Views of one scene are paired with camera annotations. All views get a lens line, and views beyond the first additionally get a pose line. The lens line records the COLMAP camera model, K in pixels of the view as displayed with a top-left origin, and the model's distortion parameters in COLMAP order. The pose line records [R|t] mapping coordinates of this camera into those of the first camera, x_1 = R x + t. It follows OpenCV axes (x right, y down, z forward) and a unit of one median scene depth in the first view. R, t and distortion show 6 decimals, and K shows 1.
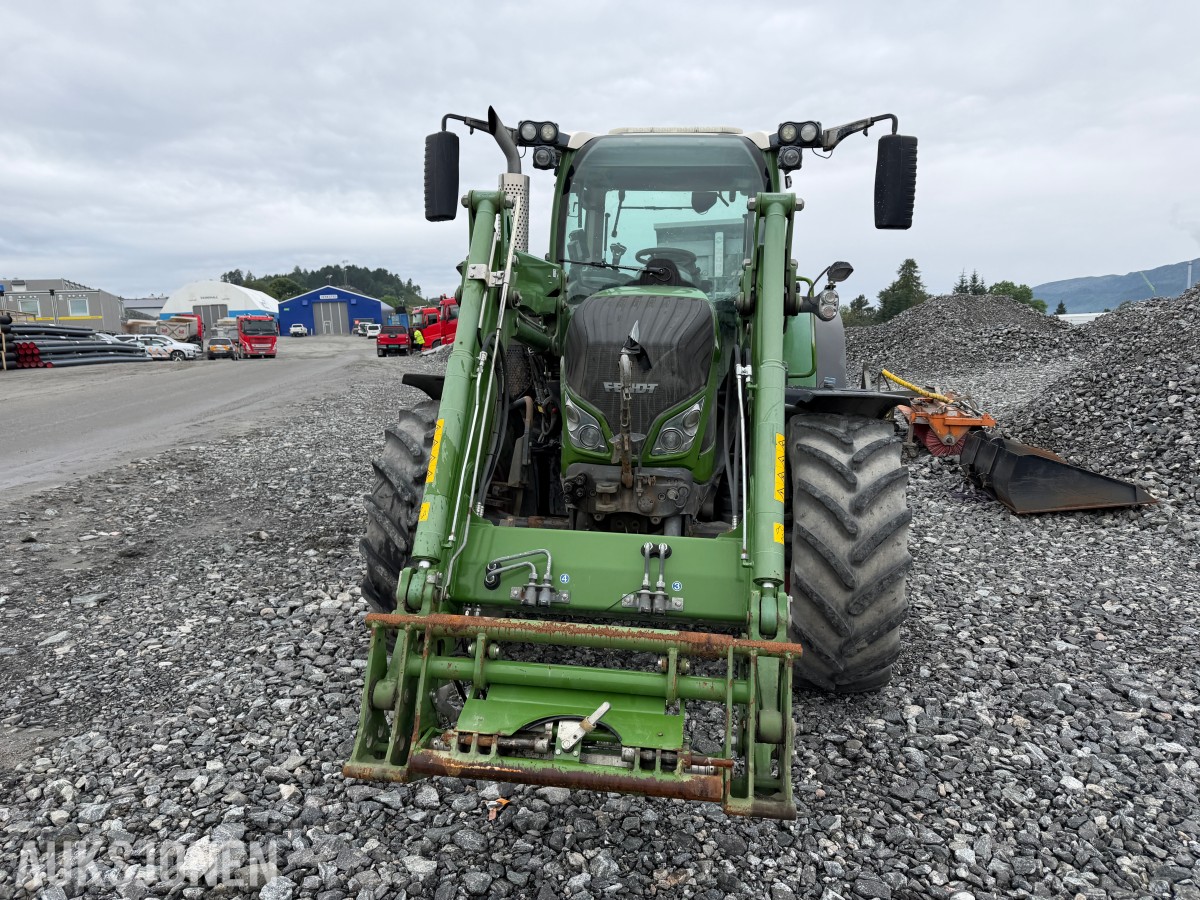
lens RADIAL K [[848.5, 0, 604.8], [0, 848.5, 453.1], [0, 0, 1]] dist [0.045398, -0.061703]
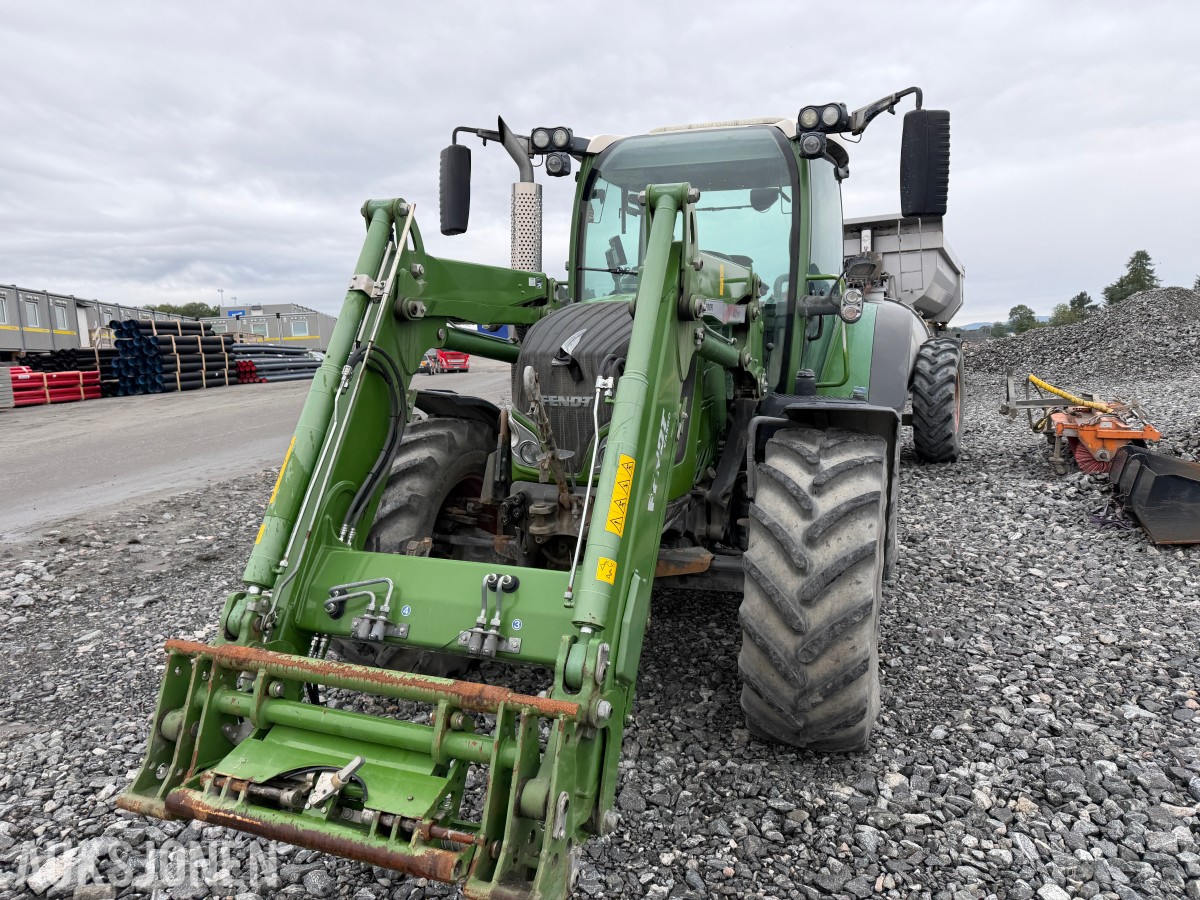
lens RADIAL K [[848.5, 0, 602.8], [0, 848.5, 438.9], [0, 0, 1]] dist [0.045398, -0.061703]
pose [[0.974752, 0.003153, -0.223267, 0.219500], [-0.009268, 0.999610, -0.026347, -0.009449], [0.223097, 0.027751, 0.974401, 0.082886]]
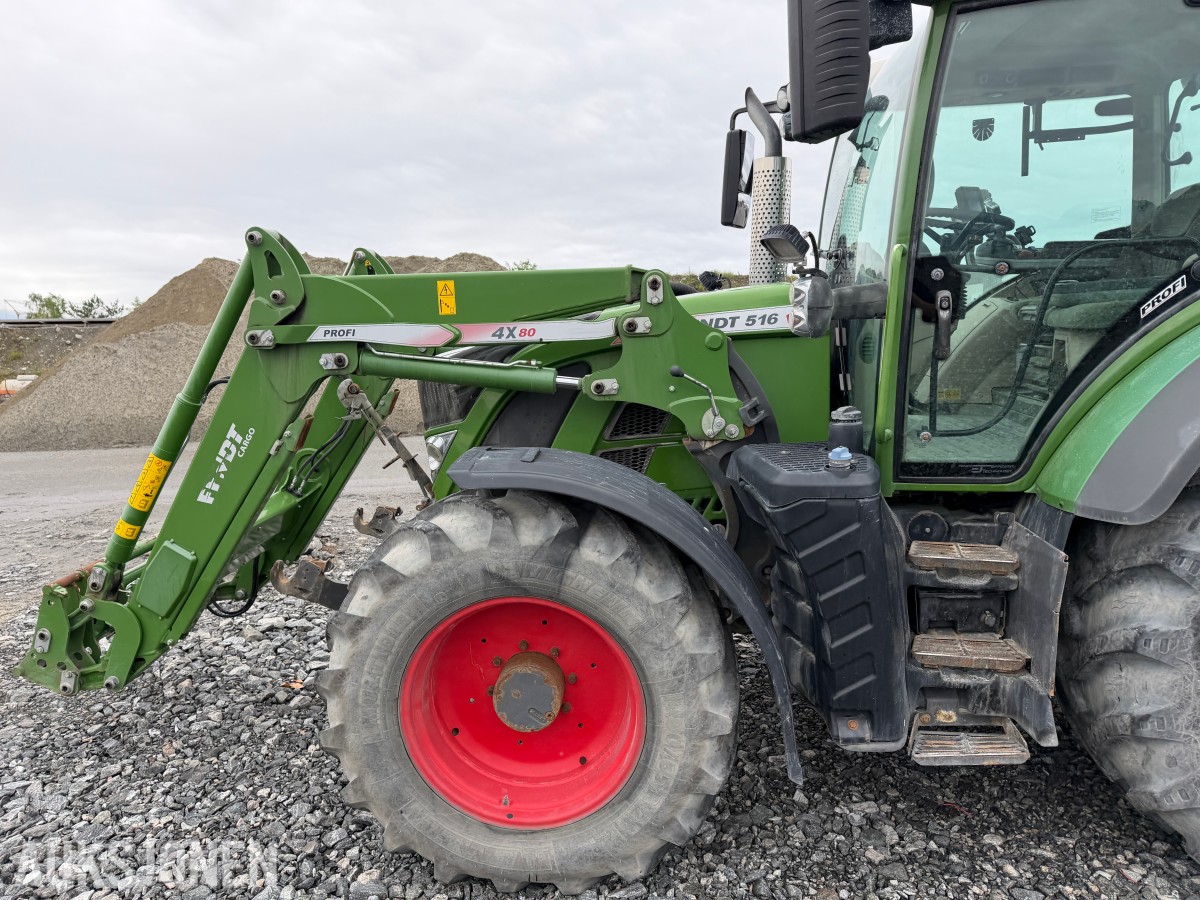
lens RADIAL K [[848.5, 0, 585.9], [0, 848.5, 448.9], [0, 0, 1]] dist [0.045398, -0.061703]
pose [[0.037112, 0.131187, -0.990663, 0.828140], [-0.118759, 0.984899, 0.125975, -0.145102], [0.992229, 0.112975, 0.052131, 0.894722]]
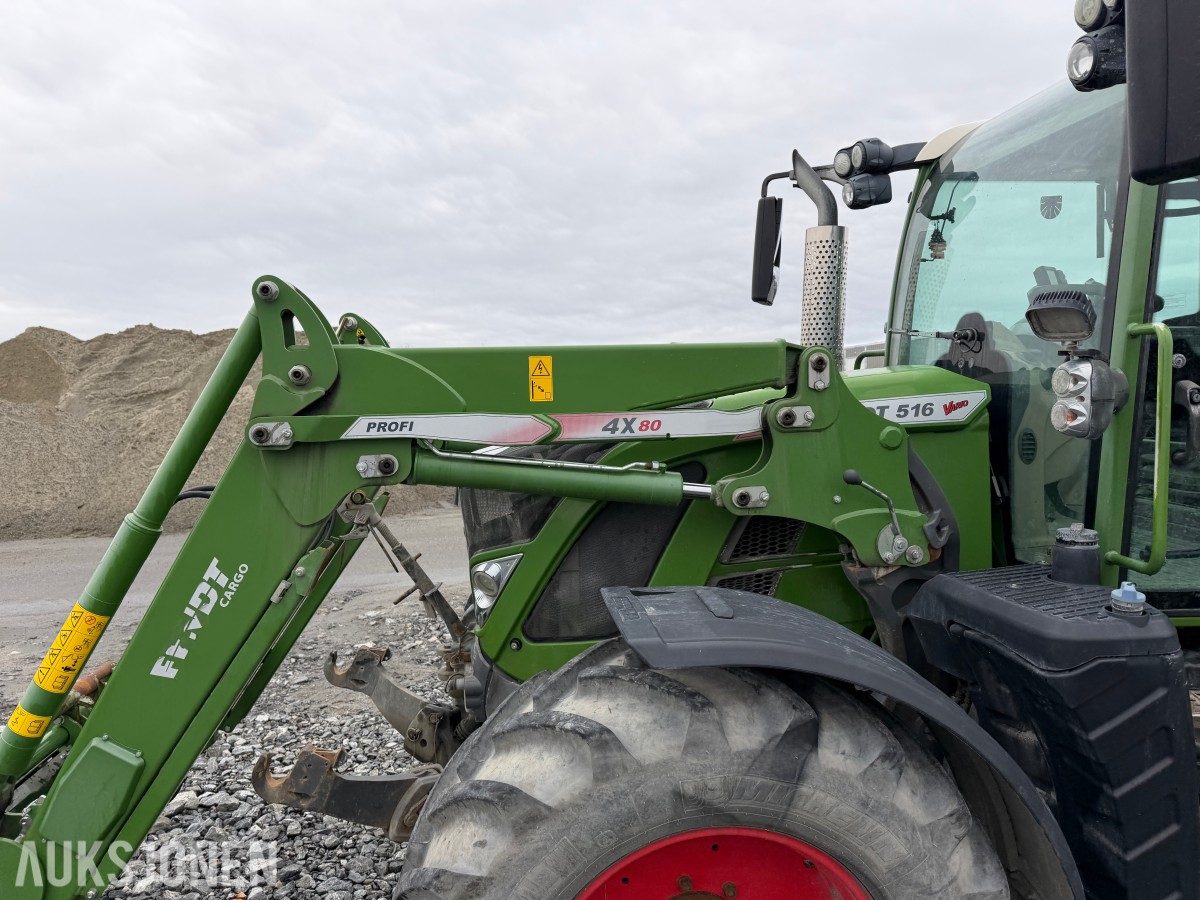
lens RADIAL K [[848.5, 0, 593.9], [0, 848.5, 434.1], [0, 0, 1]] dist [0.045398, -0.061703]
pose [[0.217114, 0.024327, -0.975843, 0.633469], [-0.121236, 0.992621, -0.002228, -0.136030], [0.968588, 0.118791, 0.218461, 0.736993]]
